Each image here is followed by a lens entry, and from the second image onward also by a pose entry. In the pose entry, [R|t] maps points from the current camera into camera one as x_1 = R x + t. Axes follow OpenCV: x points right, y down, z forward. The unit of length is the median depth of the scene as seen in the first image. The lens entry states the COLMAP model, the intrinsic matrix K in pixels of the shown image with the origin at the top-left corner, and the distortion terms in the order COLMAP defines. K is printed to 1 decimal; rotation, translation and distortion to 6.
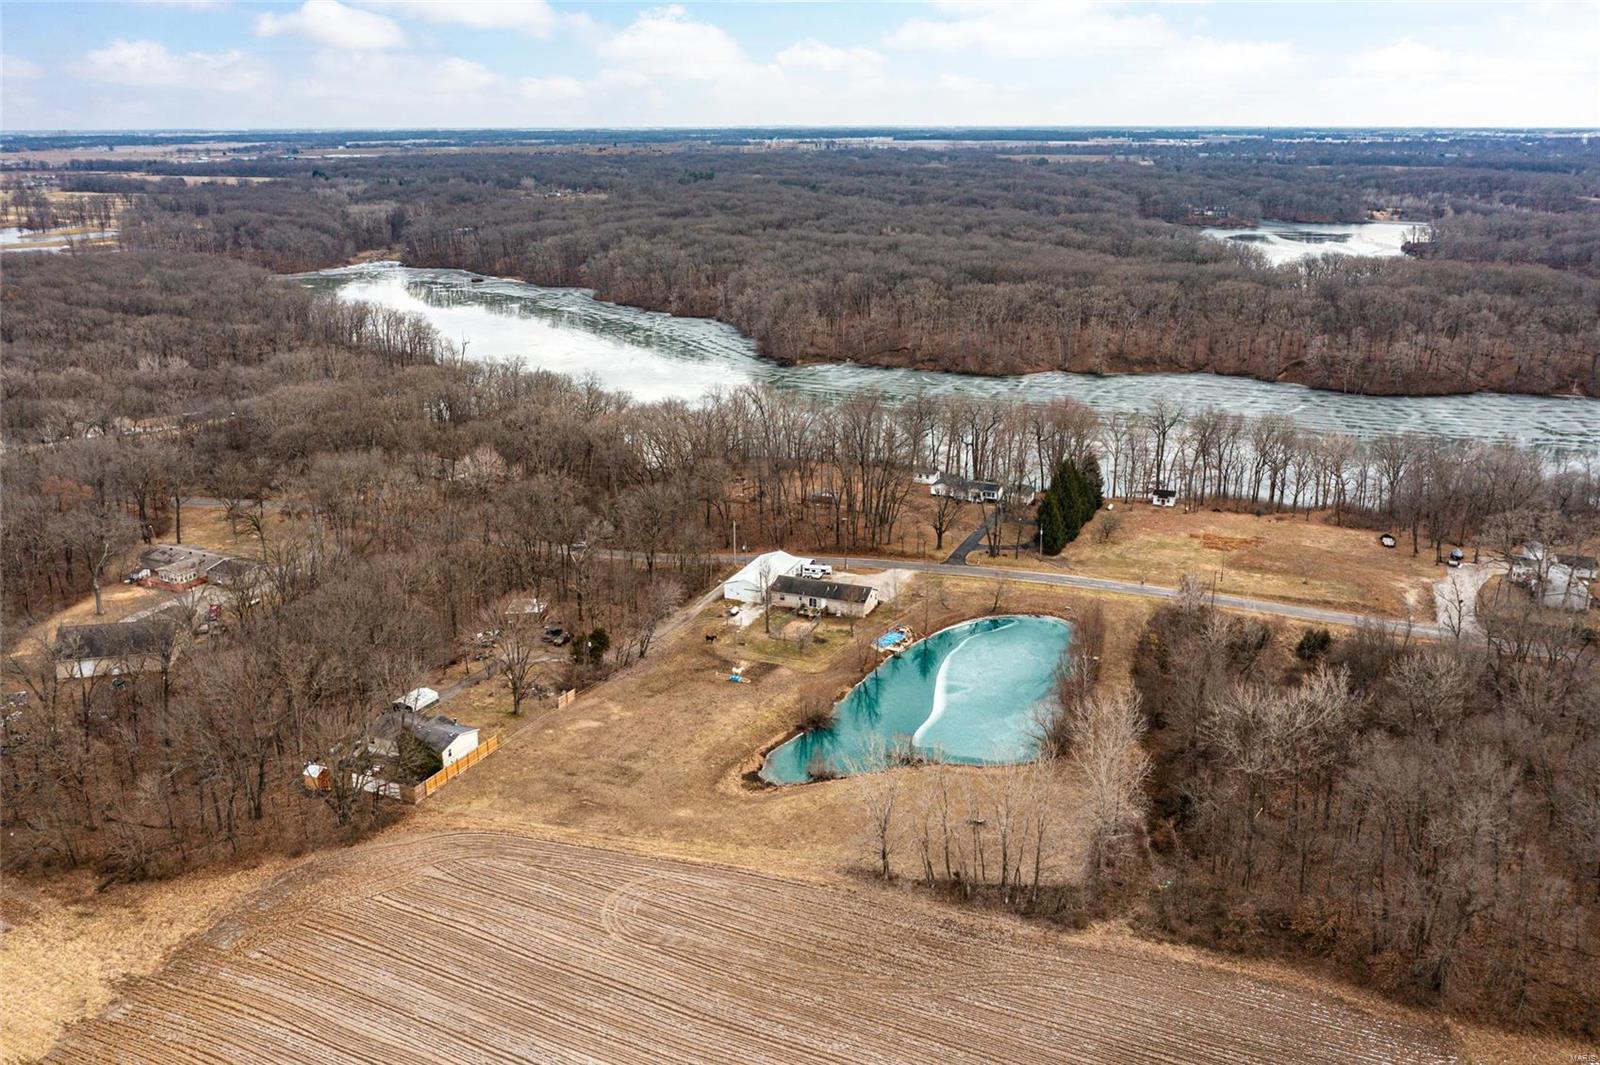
lens RADIAL K [[1312.1, 0, 800.0], [0, 1312.1, 532.5], [0, 0, 1]] dist [-0.011767, 0.008801]
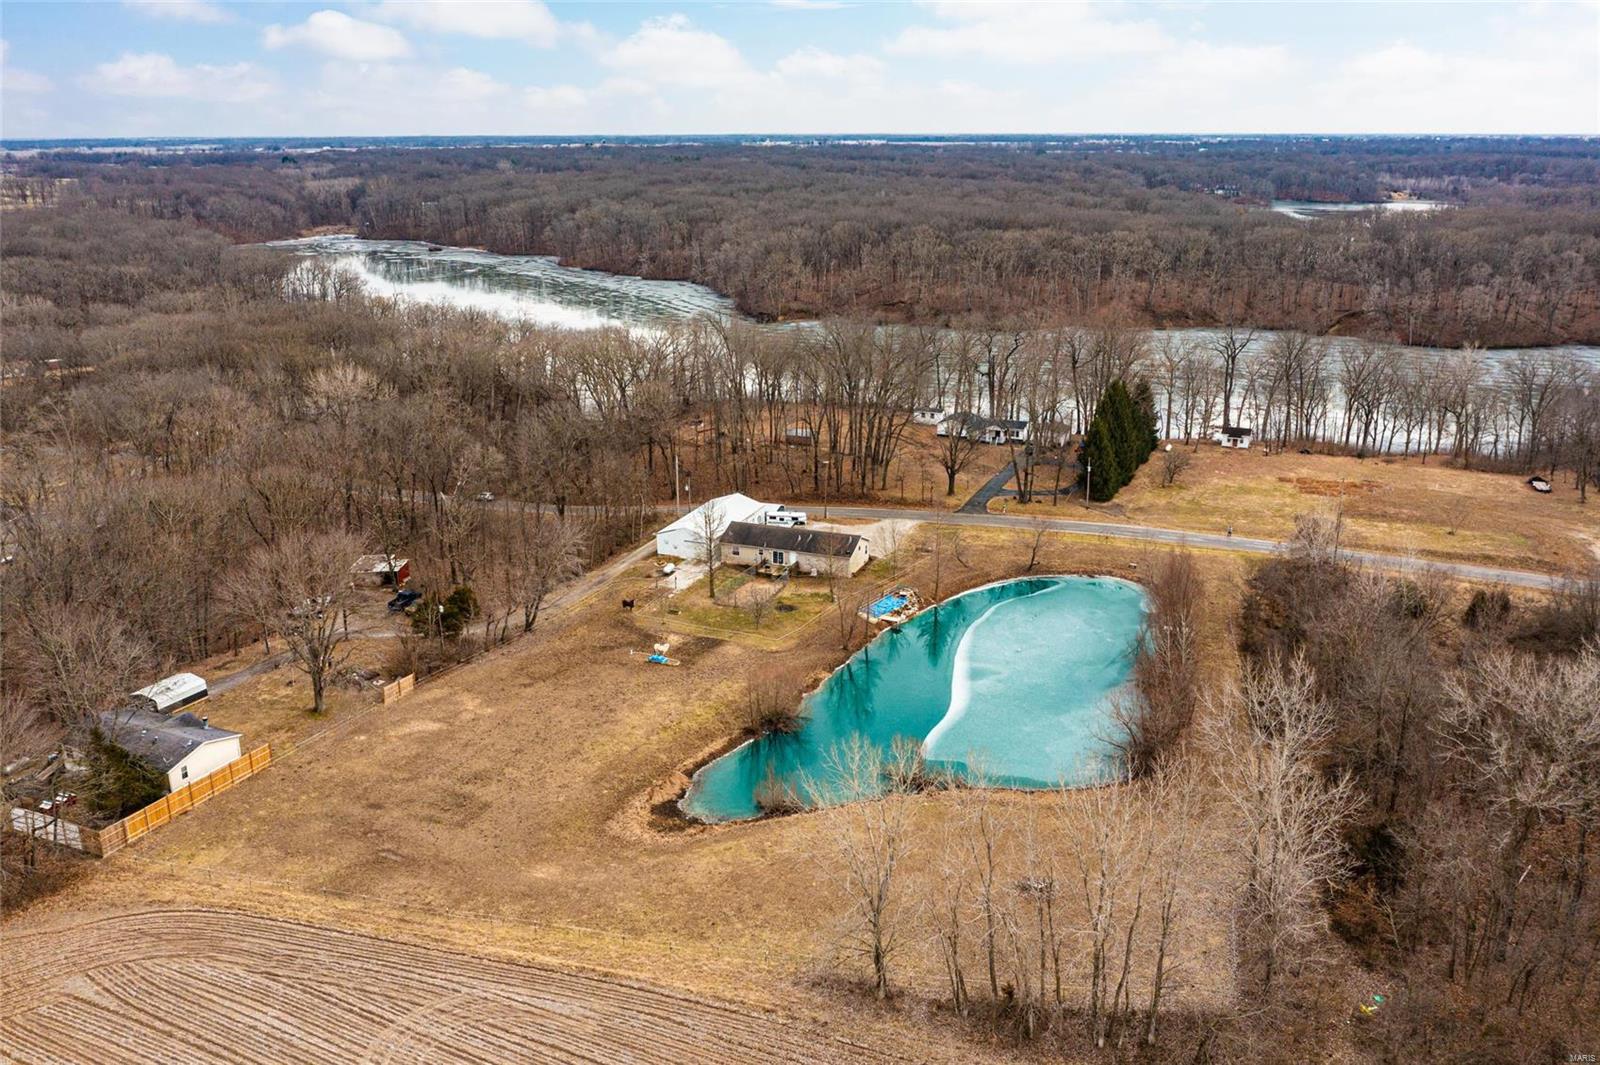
lens RADIAL K [[1312.1, 0, 800.0], [0, 1312.1, 532.5], [0, 0, 1]] dist [-0.011767, 0.008801]
pose [[0.999988, -0.002488, 0.004213, 0.018937], [0.002516, 0.999975, -0.006548, 0.044896], [-0.004197, 0.006558, 0.999970, 0.286664]]
